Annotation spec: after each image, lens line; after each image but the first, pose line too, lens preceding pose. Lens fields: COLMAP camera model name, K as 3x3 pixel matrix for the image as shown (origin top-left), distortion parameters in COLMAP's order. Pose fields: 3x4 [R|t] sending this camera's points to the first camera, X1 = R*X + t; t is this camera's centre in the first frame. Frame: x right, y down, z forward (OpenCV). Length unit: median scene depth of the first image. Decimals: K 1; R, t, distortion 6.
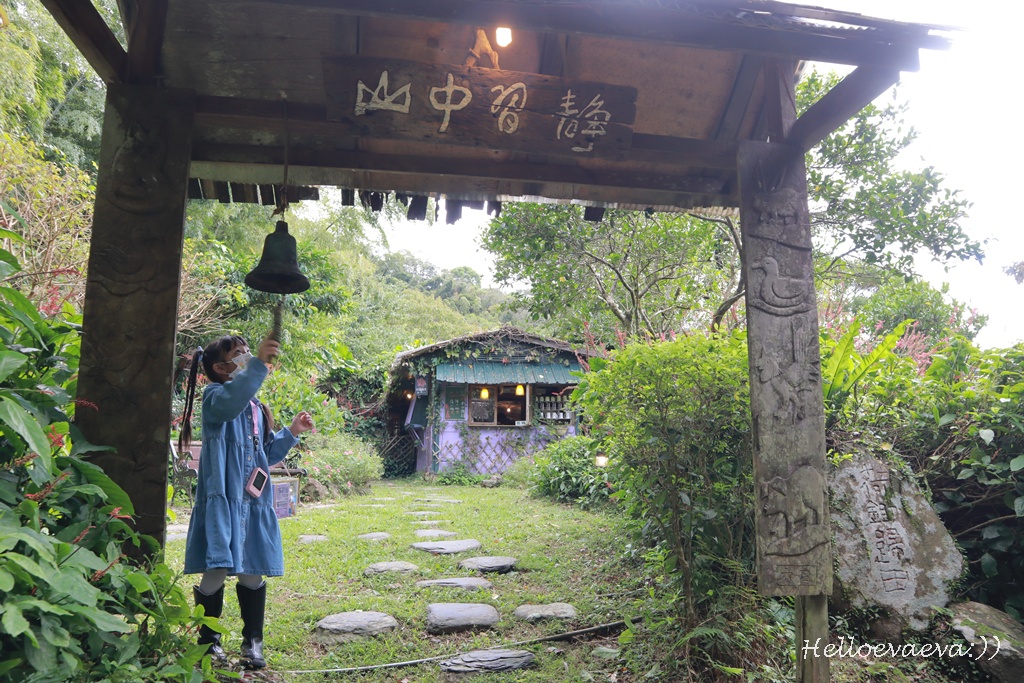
lens RADIAL K [[707.7, 0, 510.5], [0, 707.7, 339.3], [0, 0, 1]] dist [-0.001082, -0.000056]
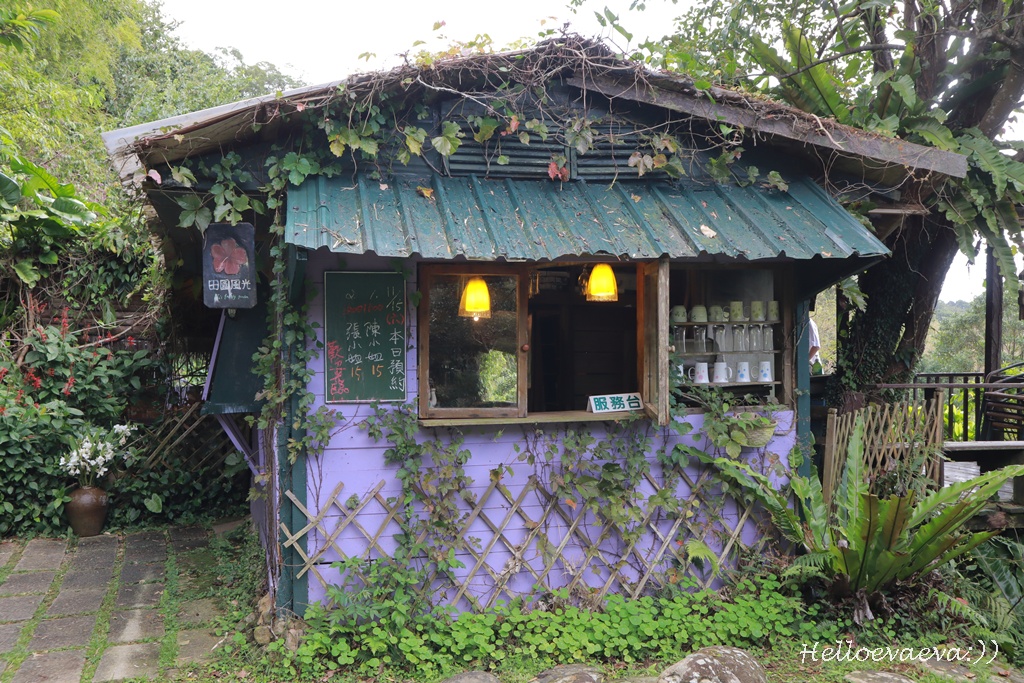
lens RADIAL K [[976.3, 0, 514.6], [0, 976.3, 341.0], [0, 0, 1]] dist [-0.007390, 0.000000]
pose [[0.995696, -0.010939, 0.092032, -0.057292], [-0.002518, 0.989451, 0.144849, 0.040337], [-0.092645, -0.144458, 0.985164, 0.644108]]
